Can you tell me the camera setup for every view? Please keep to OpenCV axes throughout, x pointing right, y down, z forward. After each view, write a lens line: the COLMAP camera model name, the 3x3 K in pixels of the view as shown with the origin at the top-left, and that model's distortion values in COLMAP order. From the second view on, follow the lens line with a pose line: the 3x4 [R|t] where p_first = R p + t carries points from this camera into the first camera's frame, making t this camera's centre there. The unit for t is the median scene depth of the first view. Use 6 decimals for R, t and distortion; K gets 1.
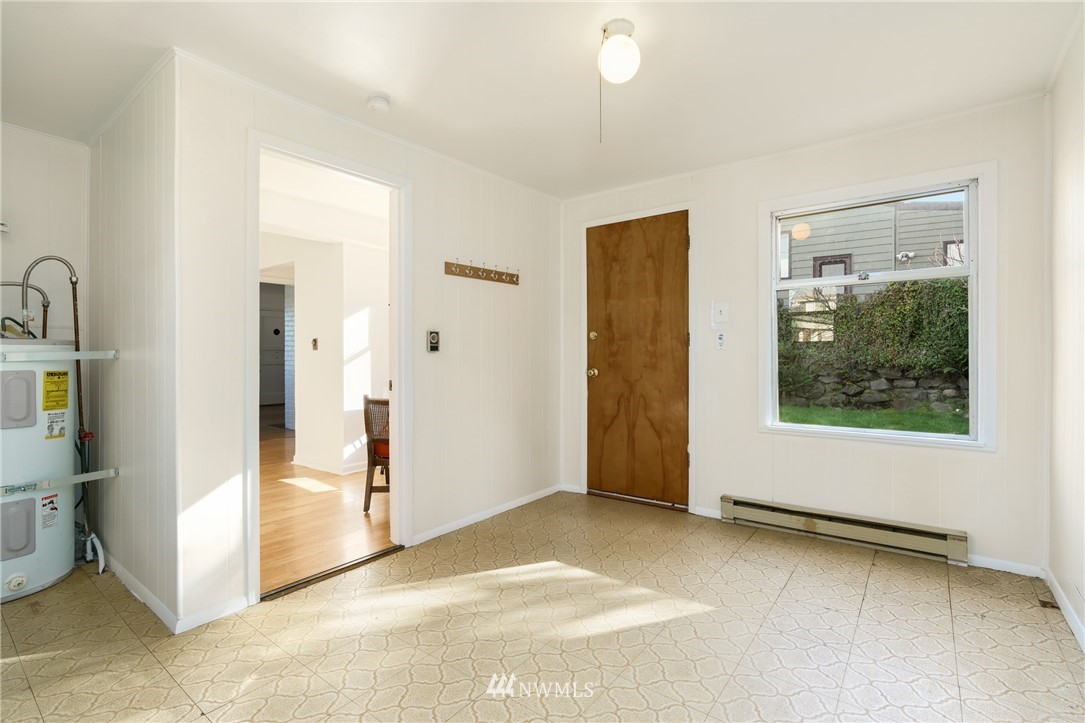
lens RADIAL K [[502.1, 0, 545.7], [0, 502.1, 357.0], [0, 0, 1]] dist [-0.001014, -0.000111]
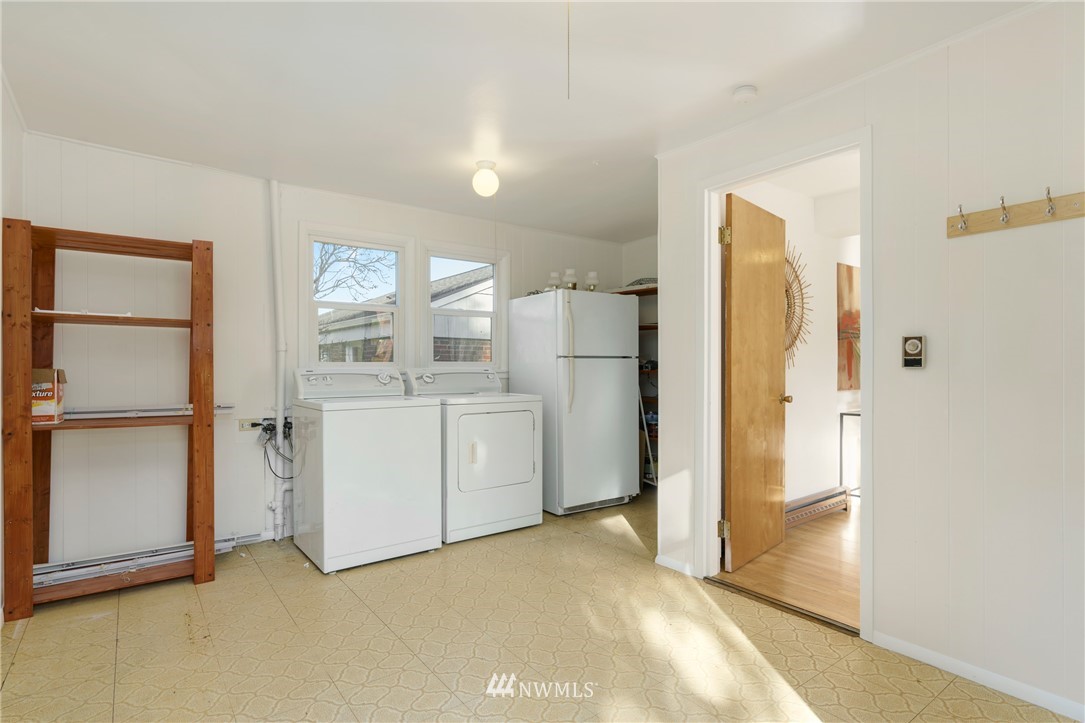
lens RADIAL K [[546.5, 0, 545.8], [0, 546.5, 364.6], [0, 0, 1]] dist [0.000519, 0.000222]
pose [[-0.264839, 0.004082, -0.964284, 0.612673], [0.001457, 0.999992, 0.003834, -0.019215], [0.964292, -0.000389, -0.264843, 0.782599]]
